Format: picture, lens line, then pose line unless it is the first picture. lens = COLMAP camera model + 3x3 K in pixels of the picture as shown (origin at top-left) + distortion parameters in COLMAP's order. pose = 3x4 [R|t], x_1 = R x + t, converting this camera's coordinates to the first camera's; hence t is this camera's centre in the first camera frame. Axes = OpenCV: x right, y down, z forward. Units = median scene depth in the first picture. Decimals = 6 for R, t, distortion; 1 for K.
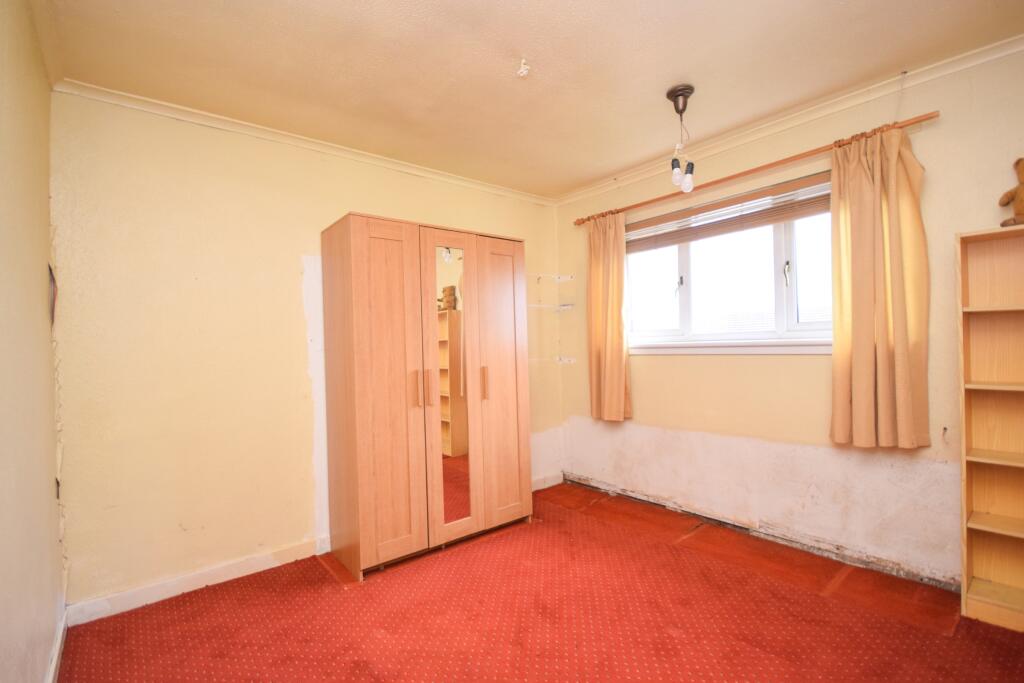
lens RADIAL K [[457.7, 0, 507.6], [0, 457.7, 348.6], [0, 0, 1]] dist [-0.023807, -0.000031]
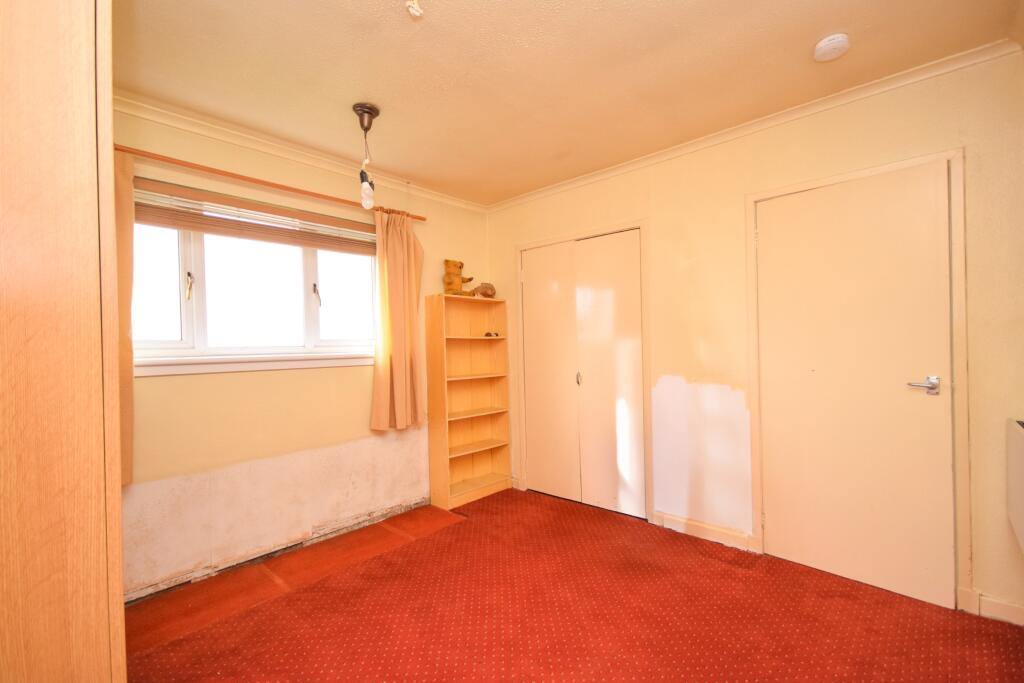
lens RADIAL K [[442.8, 0, 517.3], [0, 442.8, 346.5], [0, 0, 1]] dist [-0.000006, 0.000016]
pose [[-0.162206, 0.028648, 0.986341, -0.586897], [0.033896, 0.999150, -0.023446, 0.004917], [-0.986175, 0.029630, -0.163039, 0.758460]]
